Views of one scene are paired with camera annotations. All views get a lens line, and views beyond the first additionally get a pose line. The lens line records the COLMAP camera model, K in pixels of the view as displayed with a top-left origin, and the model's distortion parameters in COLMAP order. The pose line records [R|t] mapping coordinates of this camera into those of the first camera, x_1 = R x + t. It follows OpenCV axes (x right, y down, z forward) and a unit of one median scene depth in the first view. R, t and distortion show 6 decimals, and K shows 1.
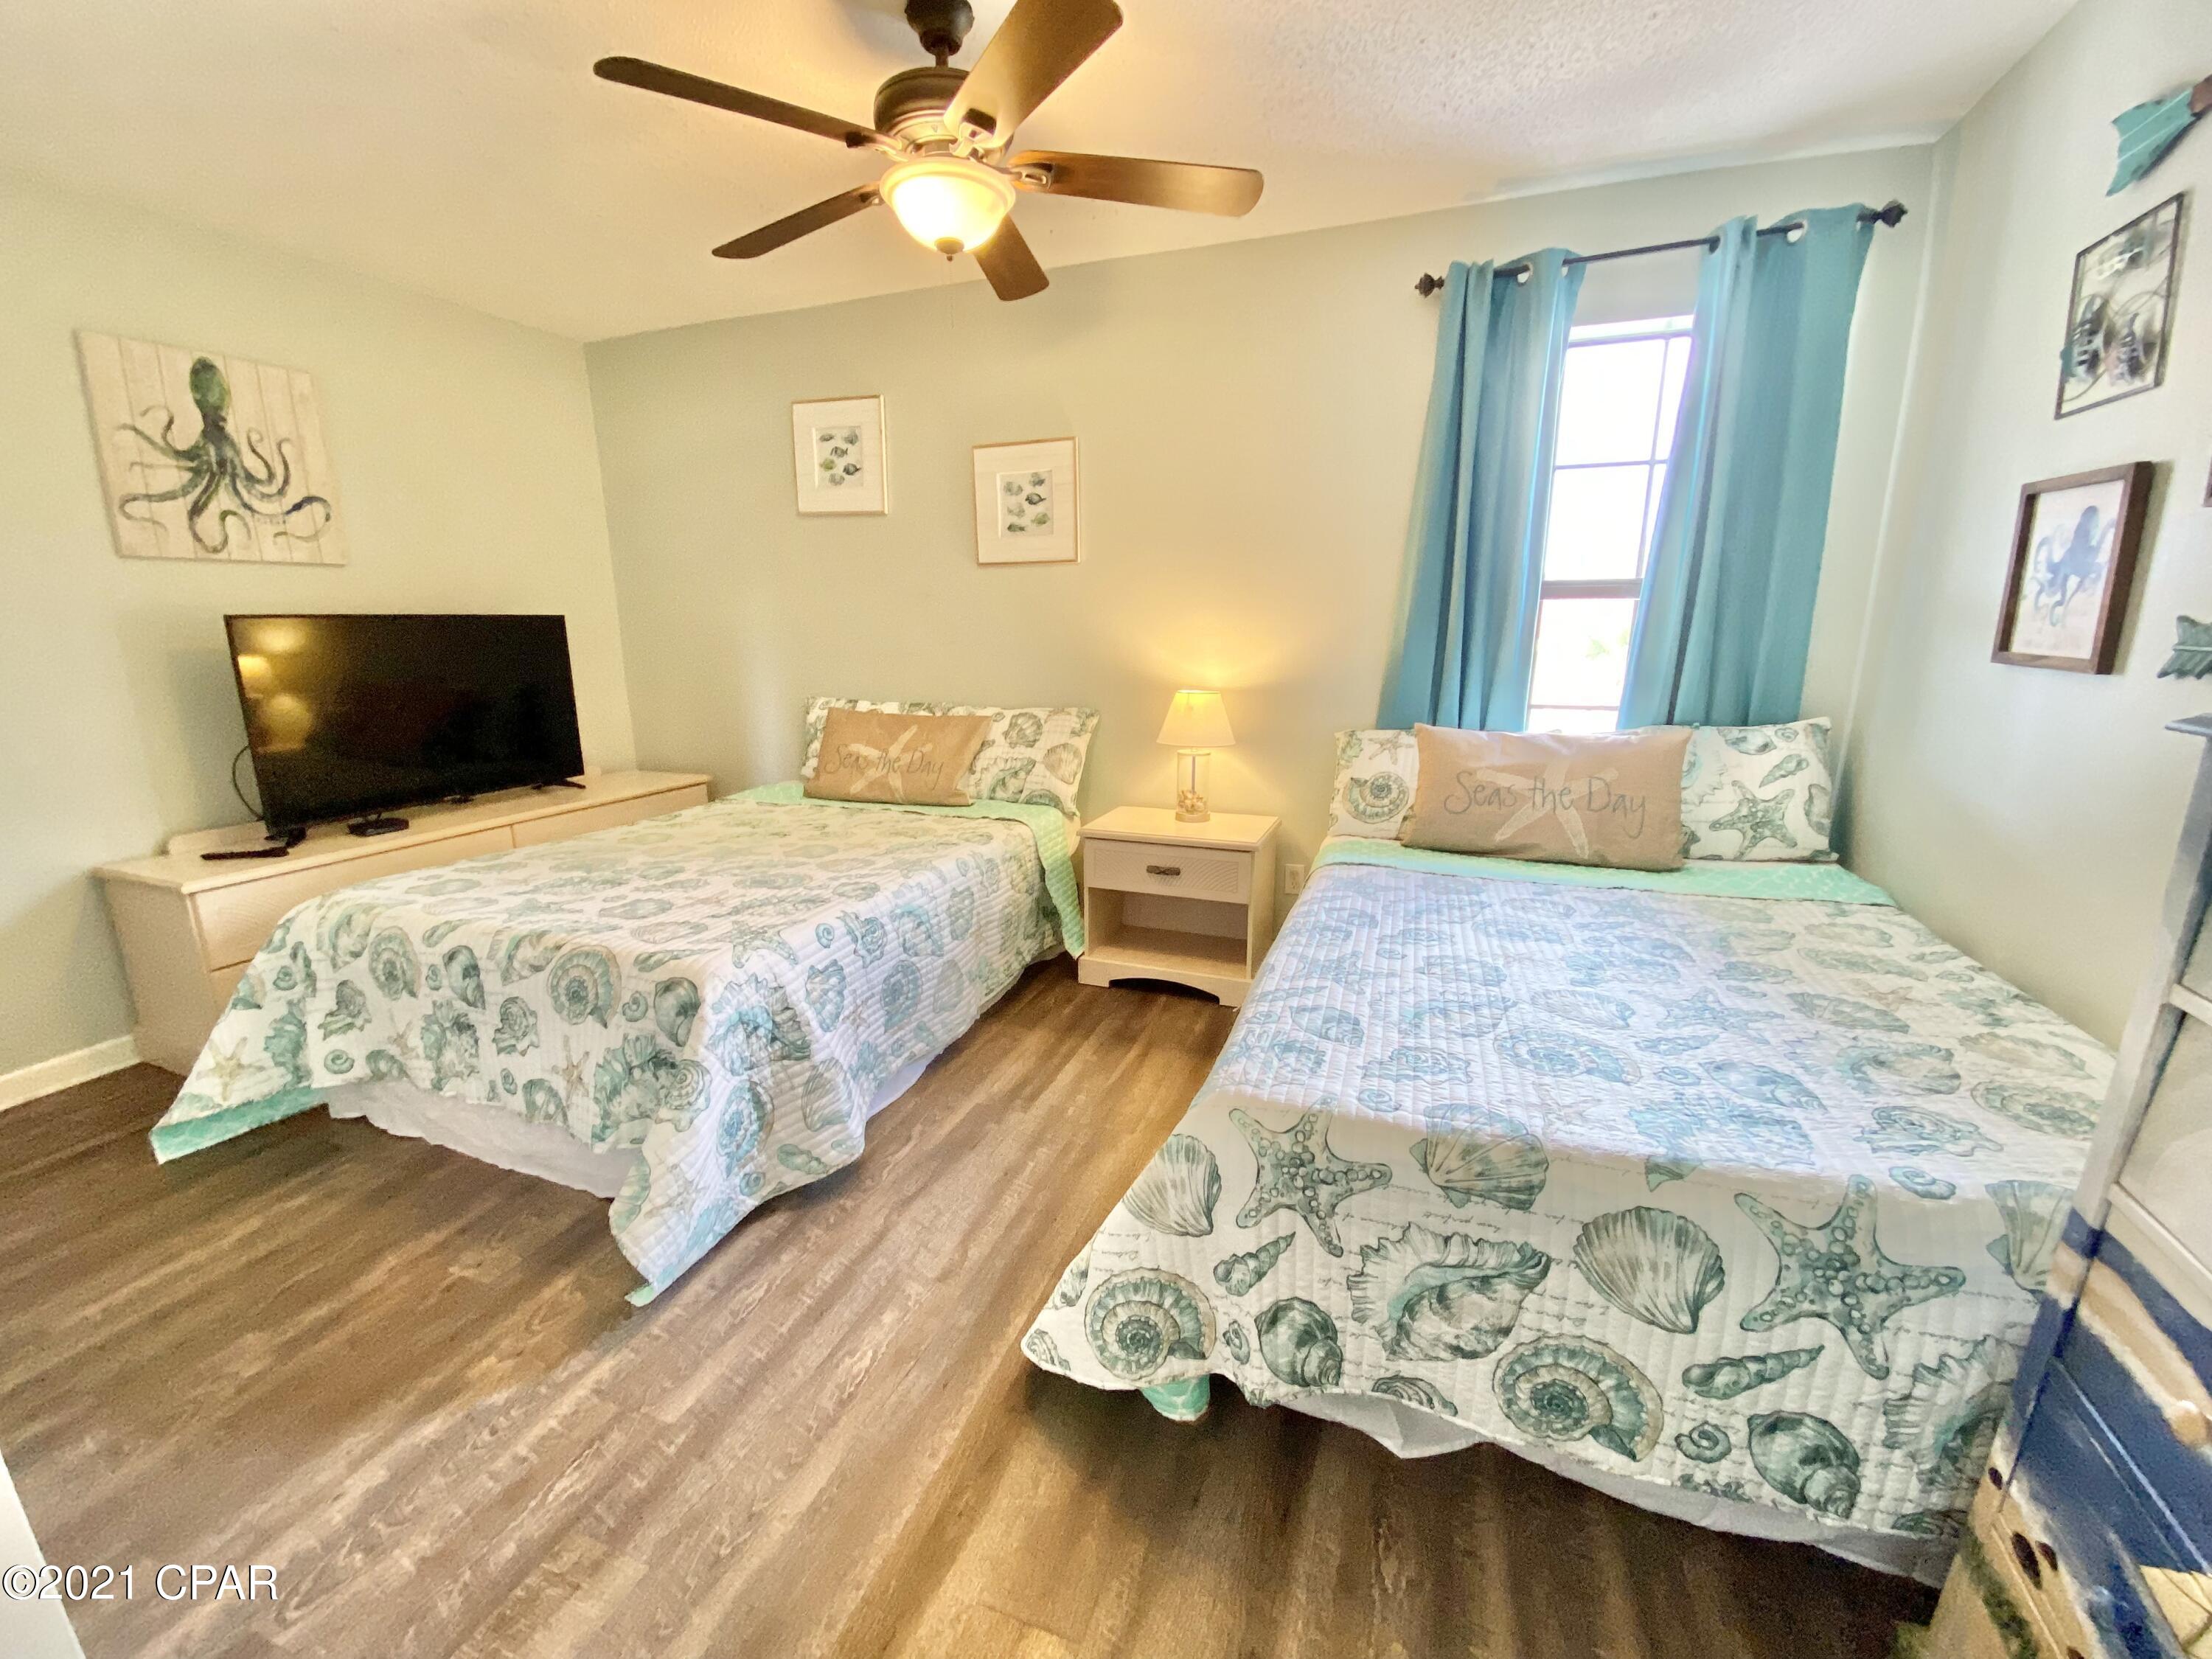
lens RADIAL K [[905.1, 0, 1092.3], [0, 905.1, 841.0], [0, 0, 1]] dist [0.017314, -0.018932]
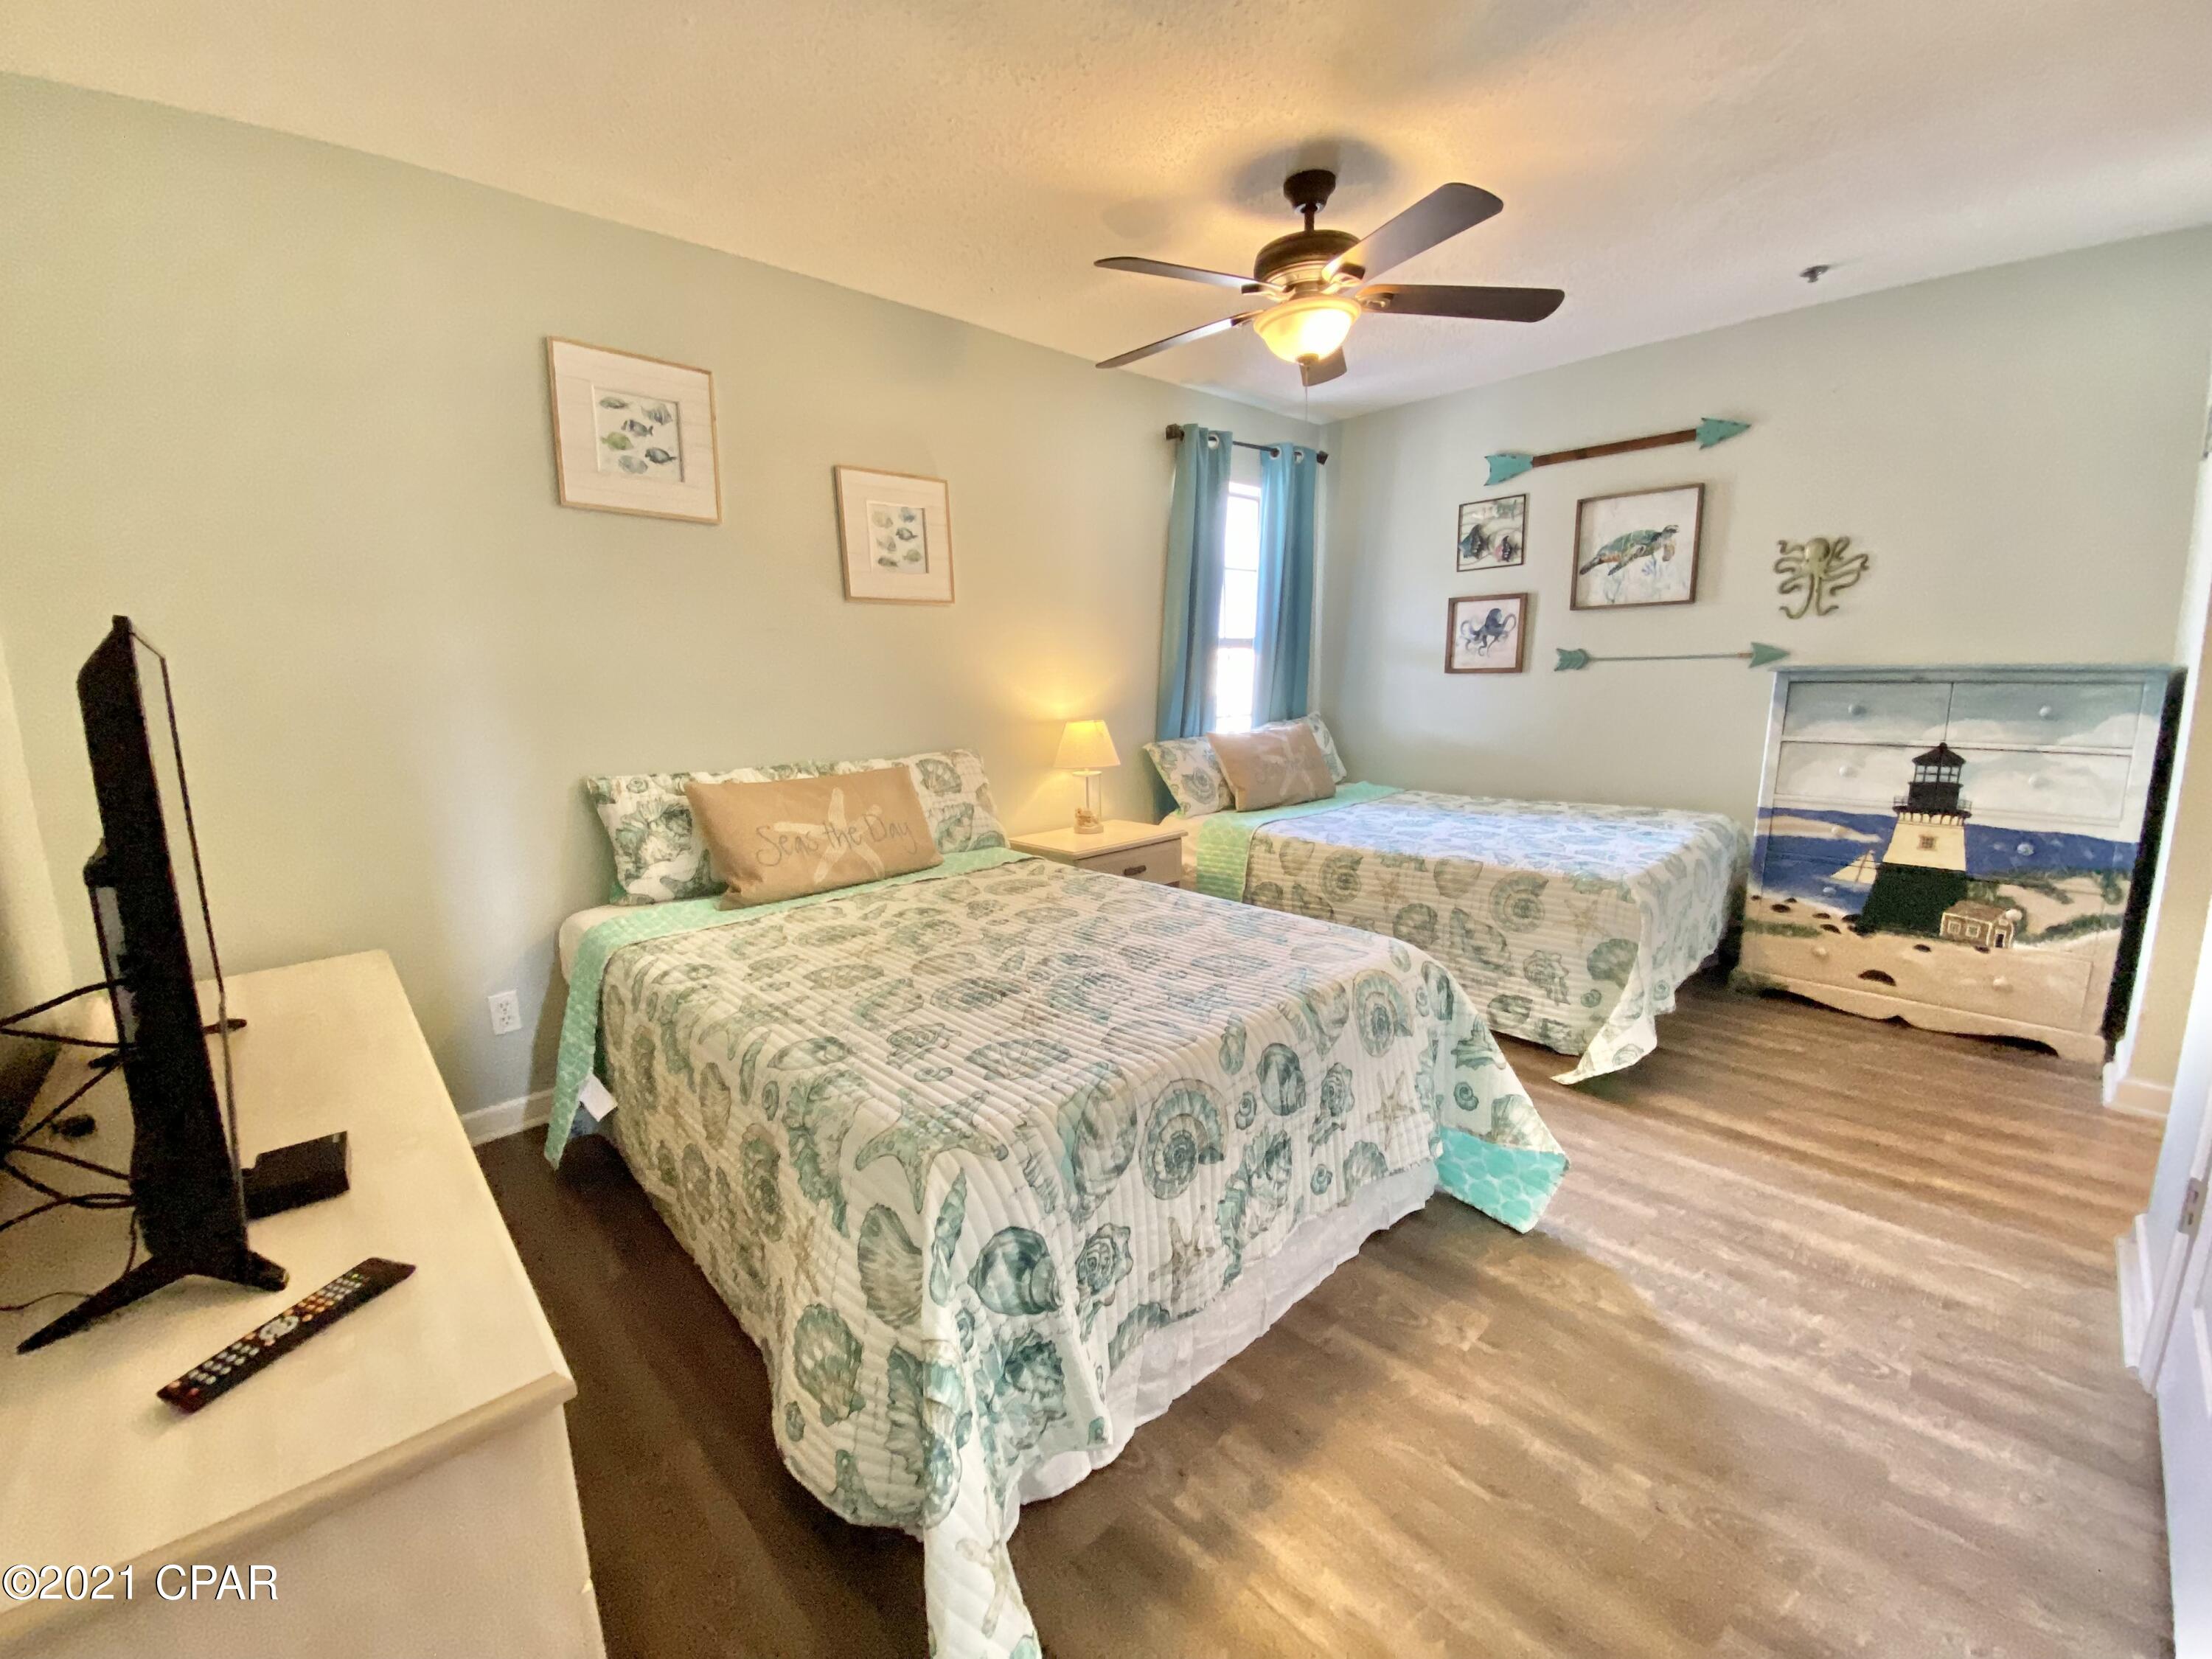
lens RADIAL K [[905.1, 0, 1092.3], [0, 905.1, 841.0], [0, 0, 1]] dist [0.017314, -0.018932]
pose [[0.428973, -0.171853, 0.886819, -1.111584], [0.231966, 0.969772, 0.075722, -0.119669], [-0.873026, 0.173229, 0.455870, 0.579379]]
